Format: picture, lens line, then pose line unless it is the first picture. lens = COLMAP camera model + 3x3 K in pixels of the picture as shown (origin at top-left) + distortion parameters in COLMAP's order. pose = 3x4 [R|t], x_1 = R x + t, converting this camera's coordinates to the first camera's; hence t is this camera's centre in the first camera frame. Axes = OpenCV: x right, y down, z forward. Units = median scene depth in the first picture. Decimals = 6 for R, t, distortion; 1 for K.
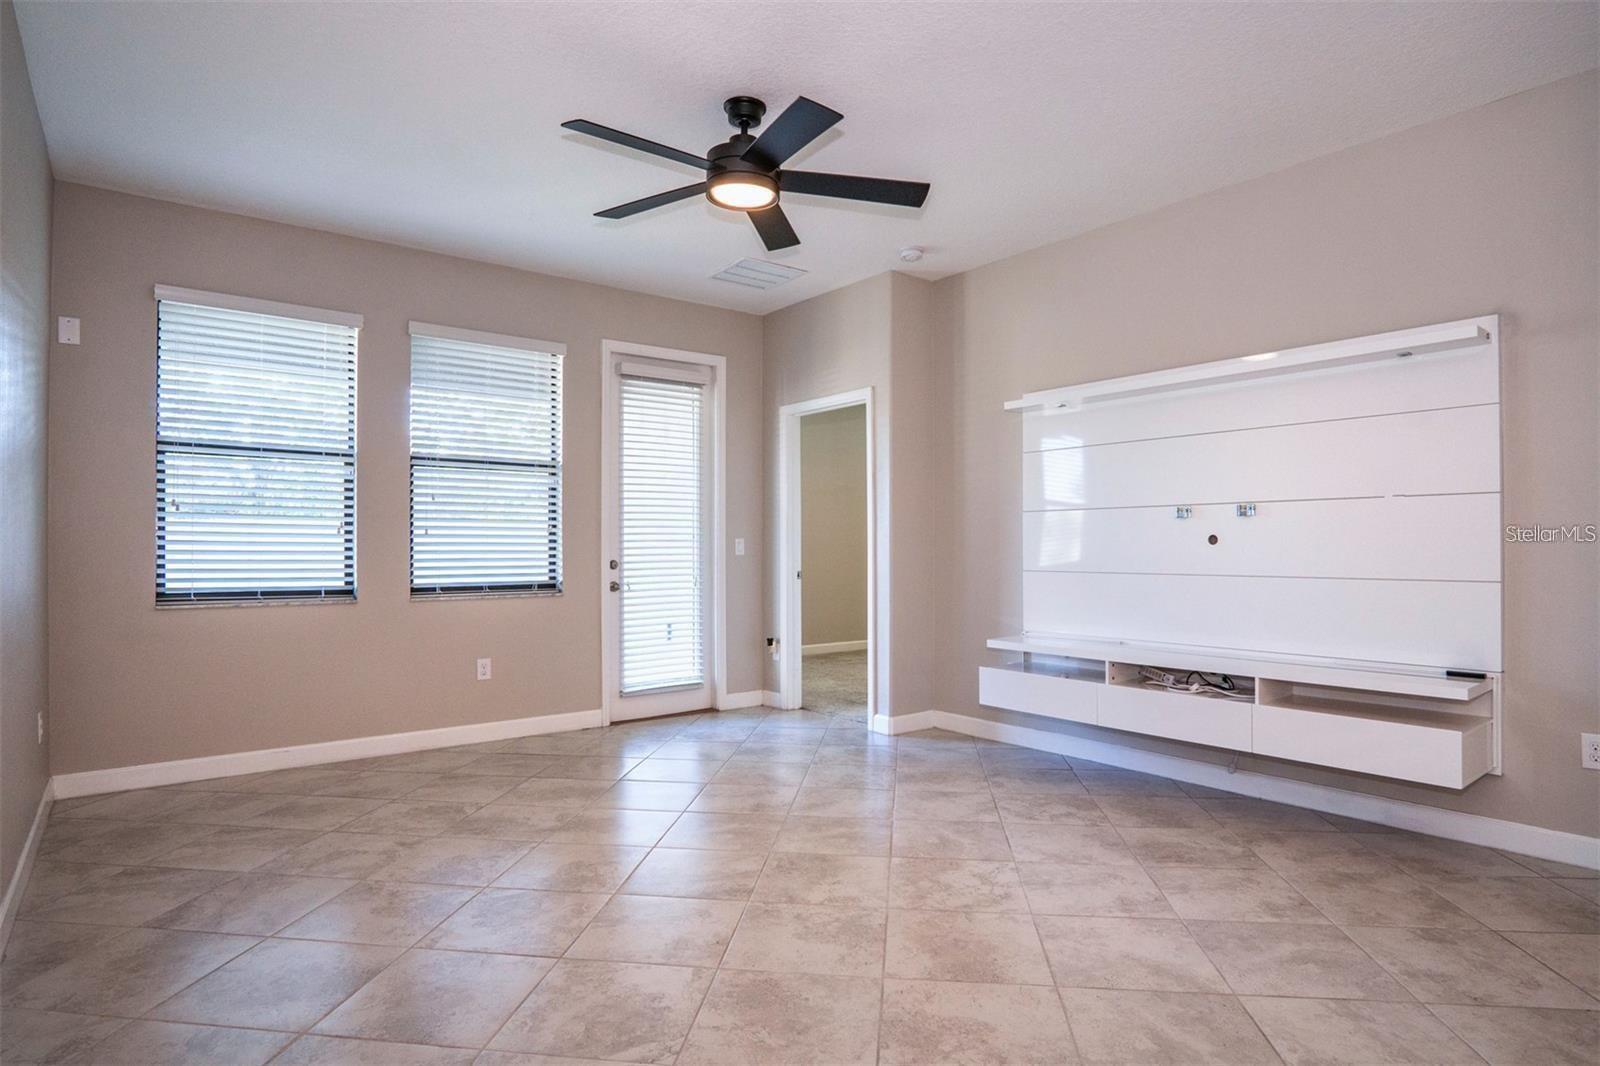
lens RADIAL K [[867.8, 0, 799.4], [0, 867.8, 536.5], [0, 0, 1]] dist [-0.032712, 0.011432]
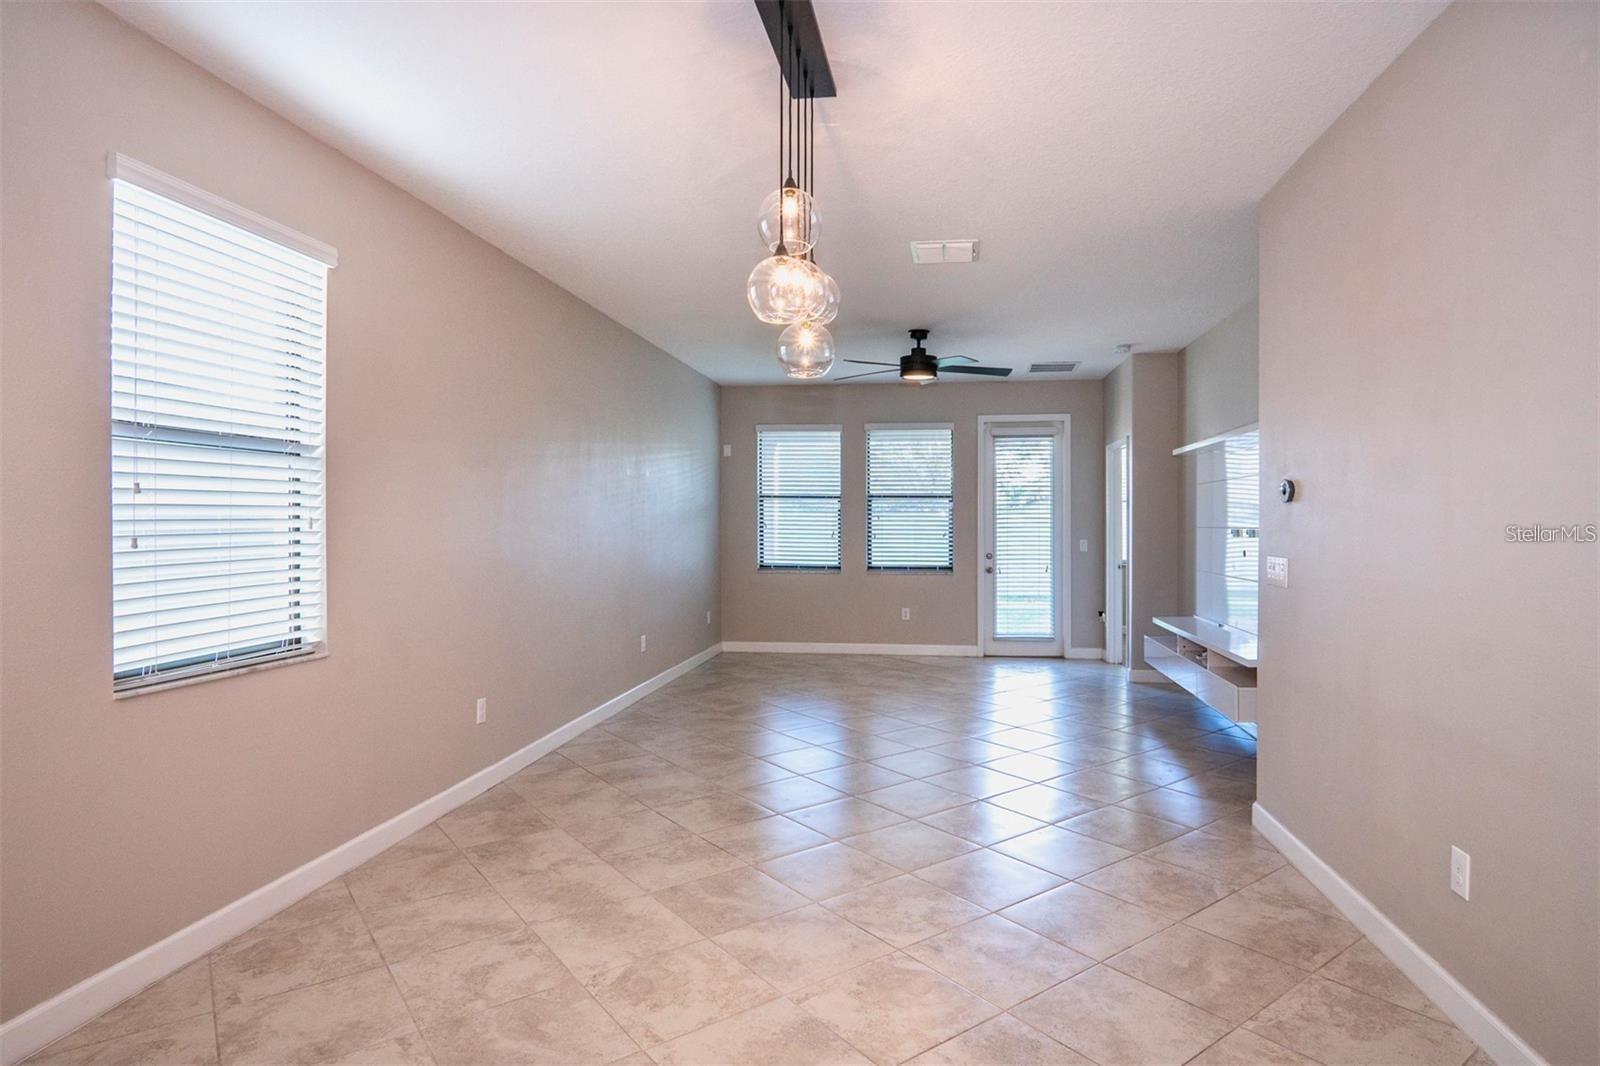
lens RADIAL K [[867.8, 0, 823.7], [0, 867.8, 540.3], [0, 0, 1]] dist [-0.032712, 0.011432]
pose [[0.700362, 0.016624, -0.713594, 0.801248], [0.006678, 0.999532, 0.029839, -0.052421], [0.713757, -0.025664, 0.699923, -0.370865]]
